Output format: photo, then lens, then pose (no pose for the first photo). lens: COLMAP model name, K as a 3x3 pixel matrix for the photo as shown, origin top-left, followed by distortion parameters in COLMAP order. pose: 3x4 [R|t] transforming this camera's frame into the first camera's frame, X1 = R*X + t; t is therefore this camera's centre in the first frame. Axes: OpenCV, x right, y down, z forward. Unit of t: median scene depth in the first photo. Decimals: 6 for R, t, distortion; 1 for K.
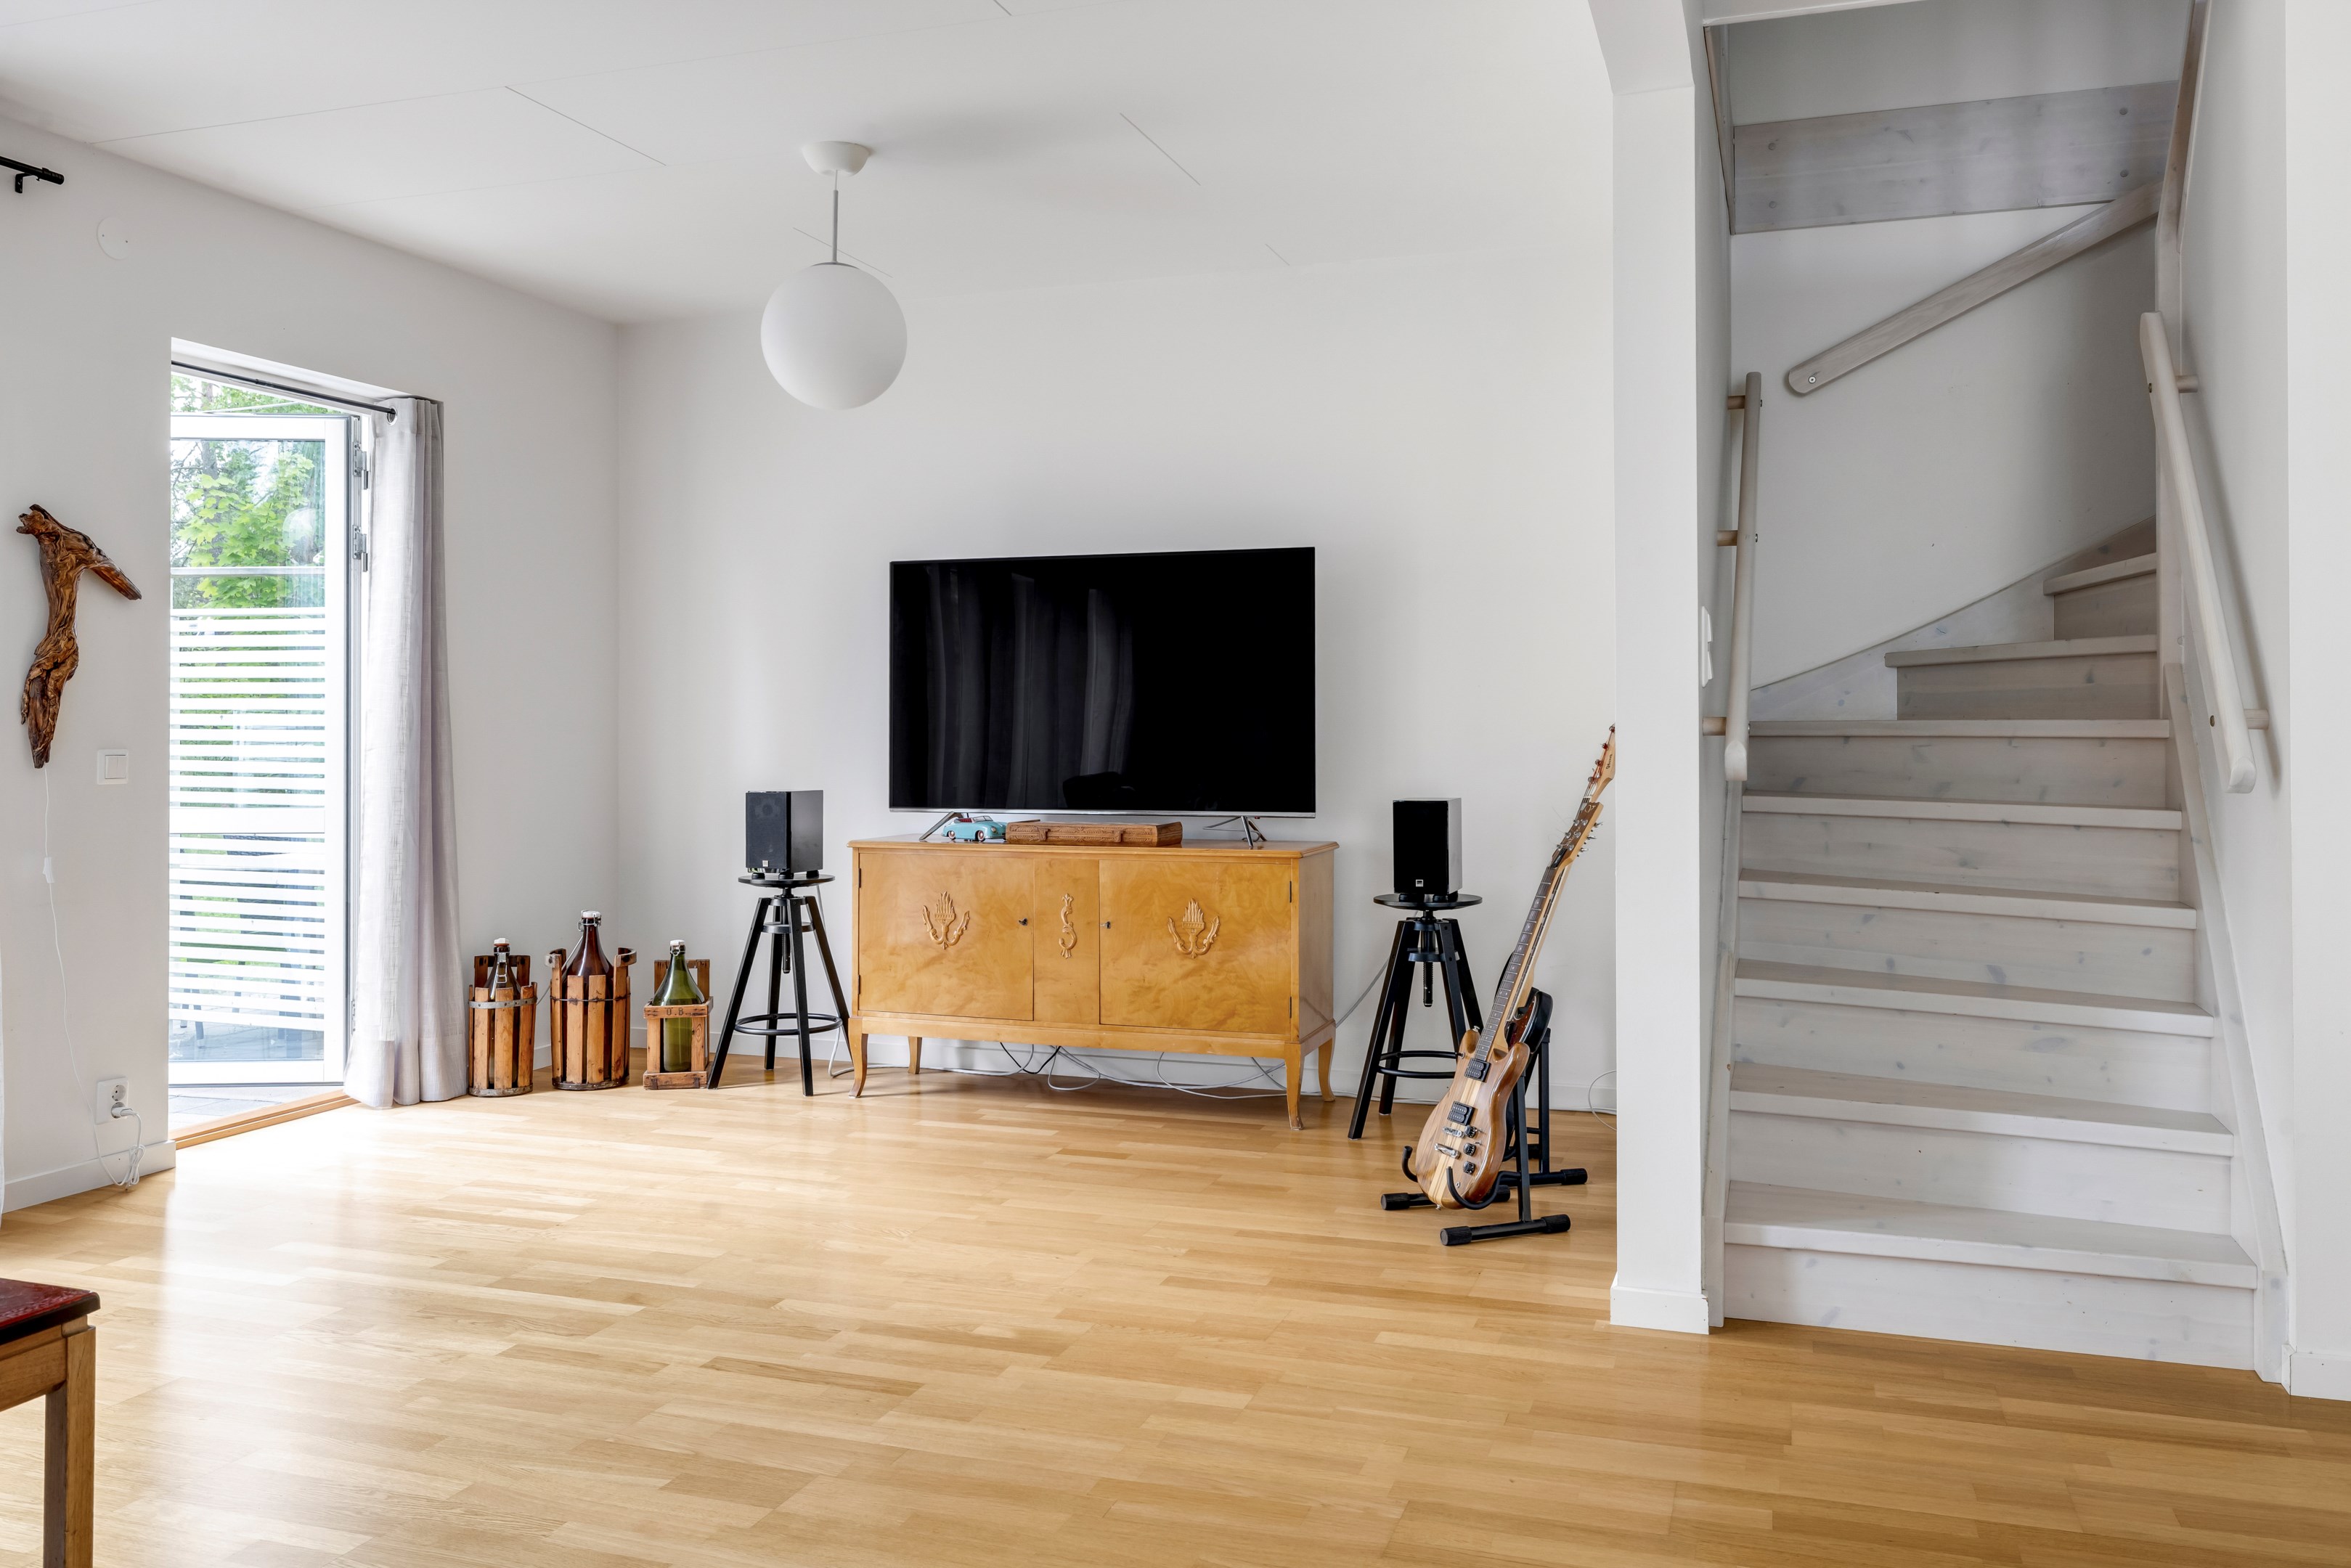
lens RADIAL K [[1822.9, 0, 1175.7], [0, 1822.9, 712.0], [0, 0, 1]] dist [-0.004170, 0.007156]
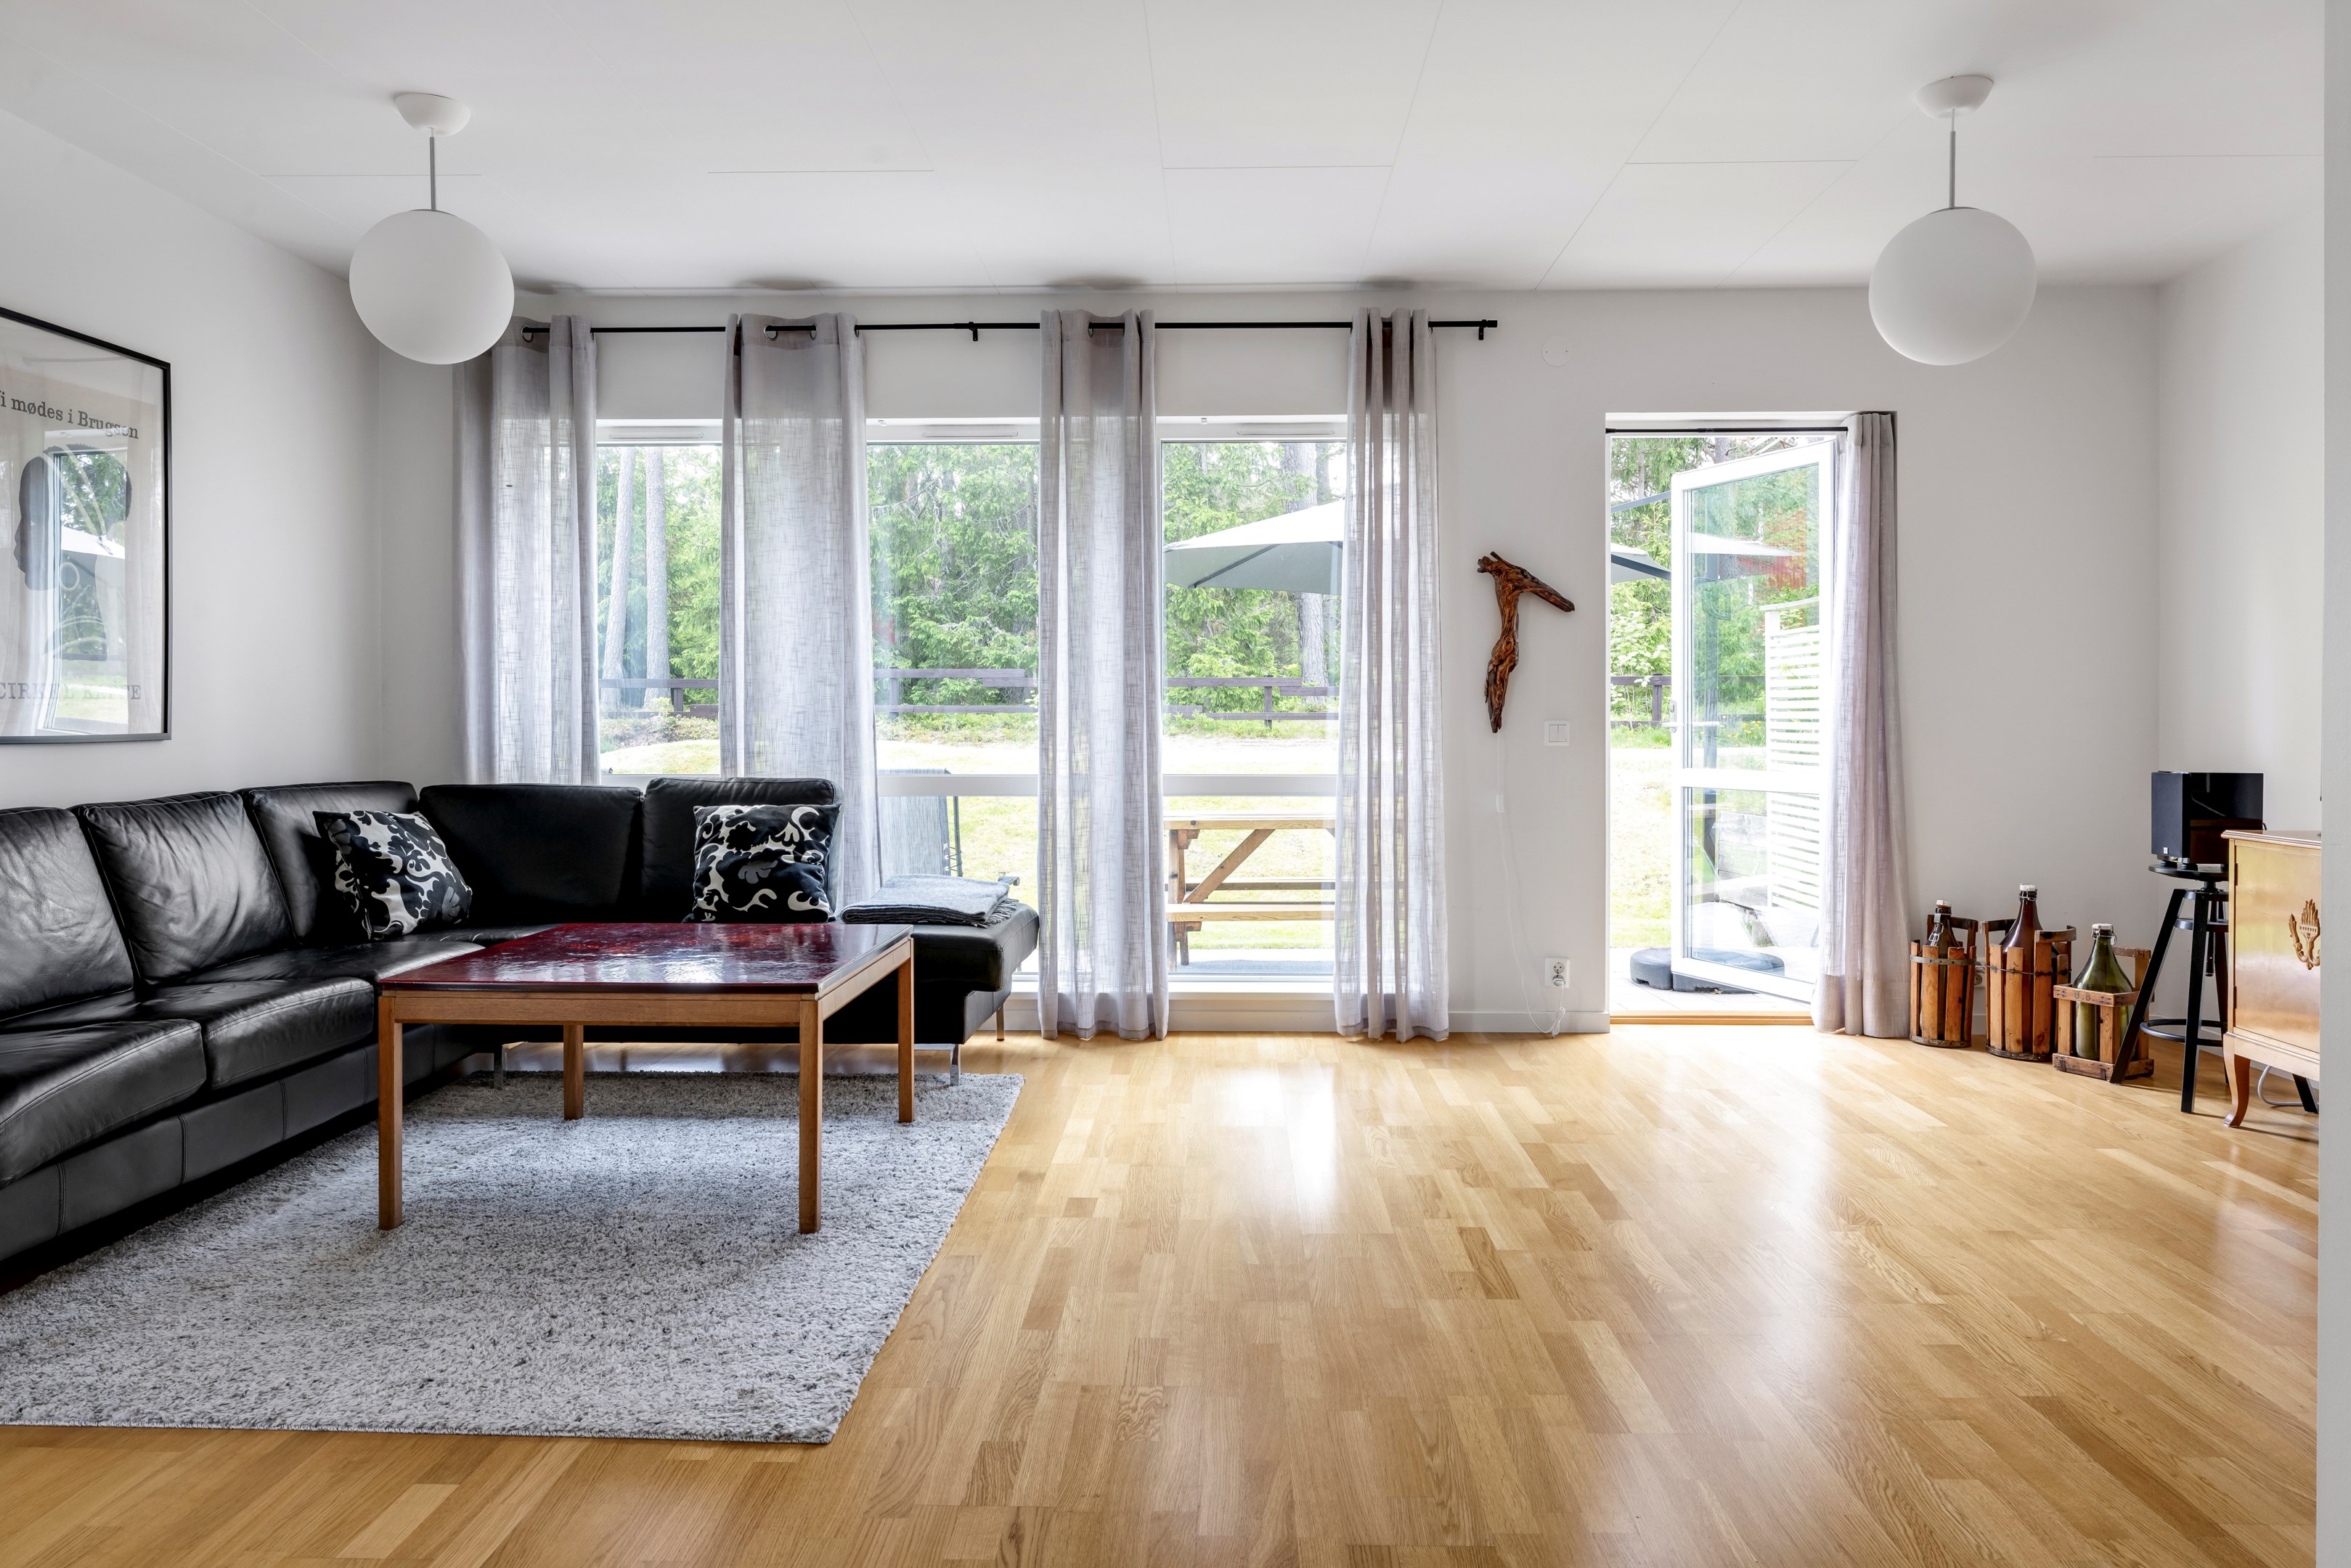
lens RADIAL K [[1578.1, 0, 1196.3], [0, 1578.1, 732.2], [0, 0, 1]] dist [-0.001480, 0.002457]
pose [[0.304446, 0.008284, -0.952494, 0.533119], [0.007019, 0.999916, 0.010940, 0.016016], [0.952504, -0.010016, 0.304362, 0.413660]]
